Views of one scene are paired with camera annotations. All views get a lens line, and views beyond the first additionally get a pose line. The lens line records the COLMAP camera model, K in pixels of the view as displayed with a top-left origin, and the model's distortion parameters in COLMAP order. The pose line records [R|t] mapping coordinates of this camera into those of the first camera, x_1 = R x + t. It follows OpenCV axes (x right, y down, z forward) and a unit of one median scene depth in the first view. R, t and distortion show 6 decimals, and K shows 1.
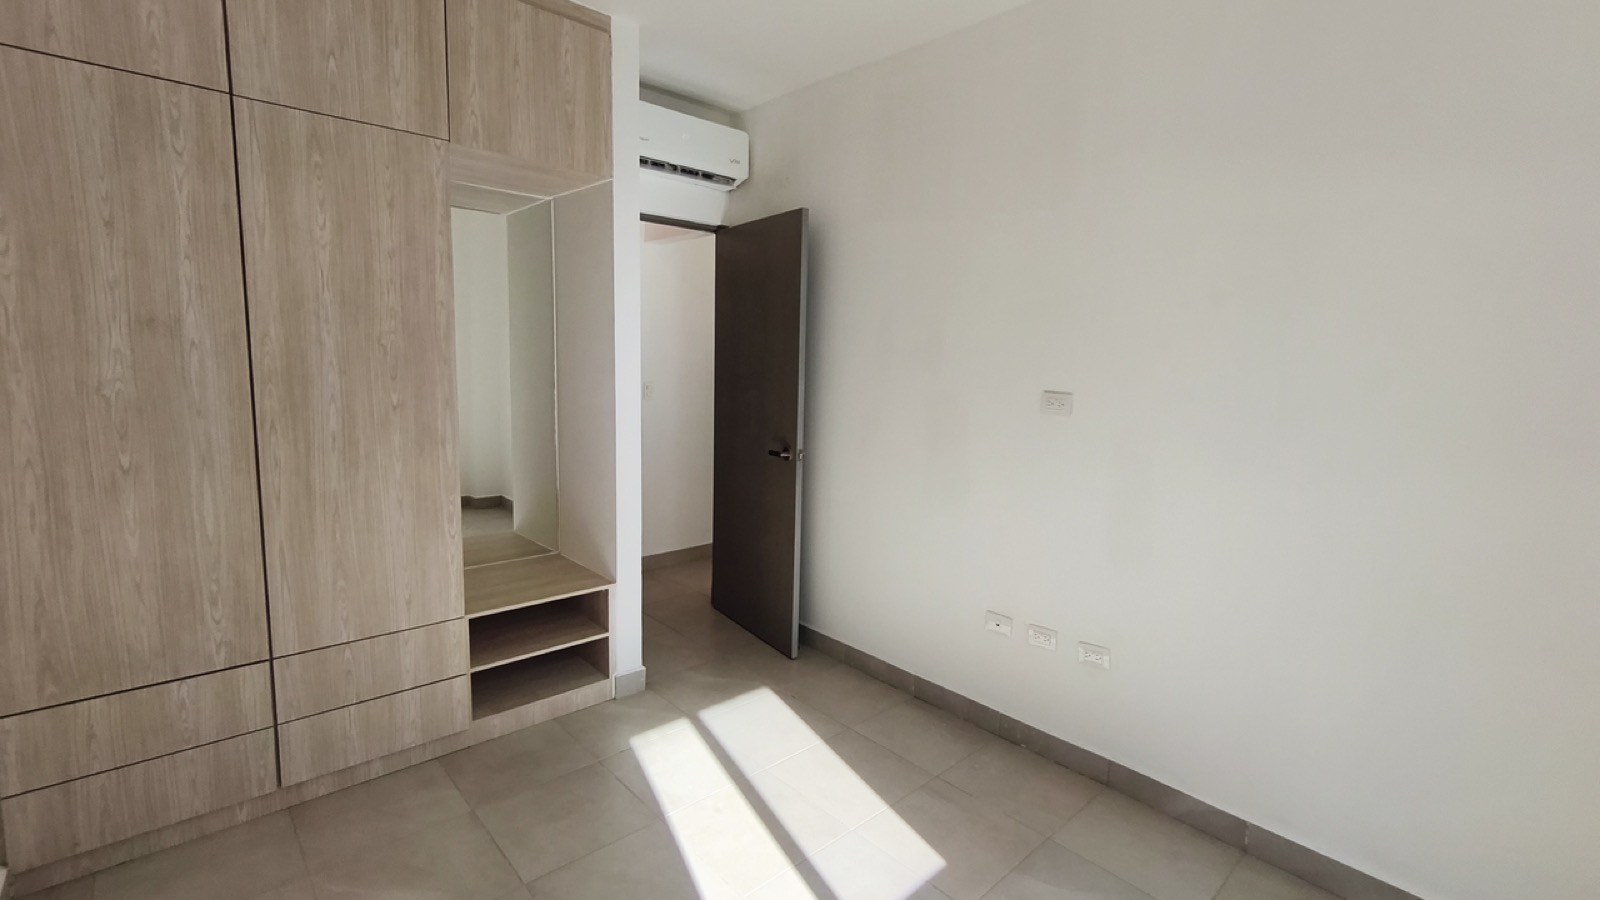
lens RADIAL K [[699.2, 0, 812.9], [0, 699.2, 444.0], [0, 0, 1]] dist [-0.000027, 0.000172]
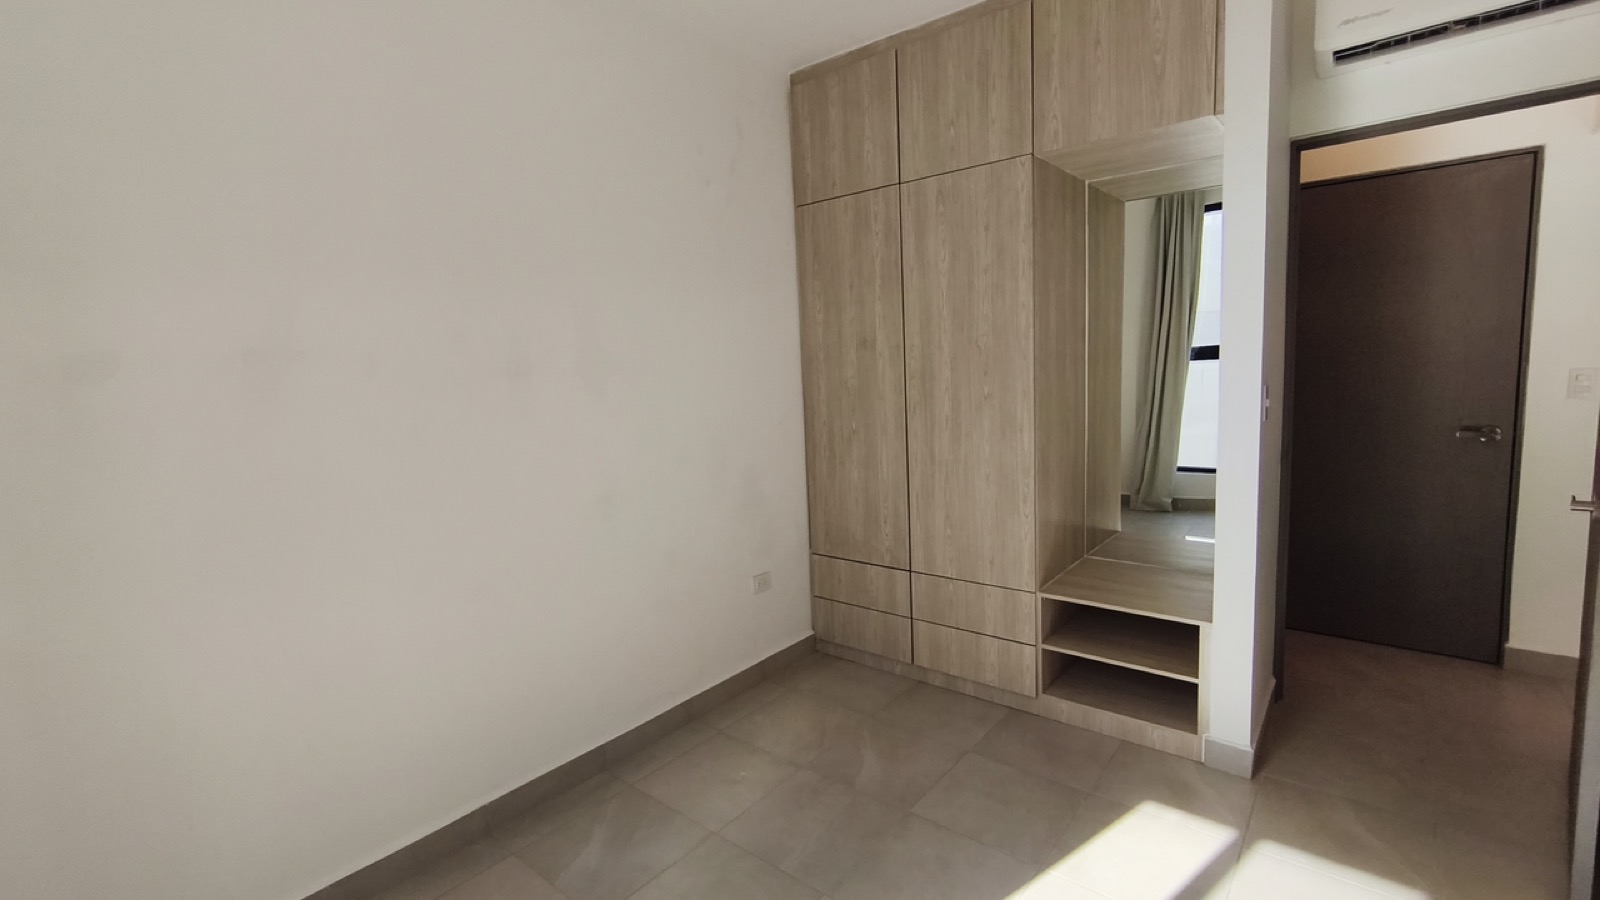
lens RADIAL K [[699.2, 0, 812.9], [0, 699.2, 444.0], [0, 0, 1]] dist [-0.000027, 0.000172]
pose [[0.137310, 0.080799, -0.987227, 0.585383], [-0.073557, 0.994747, 0.071183, -0.038637], [0.987793, 0.062843, 0.142533, 0.575146]]
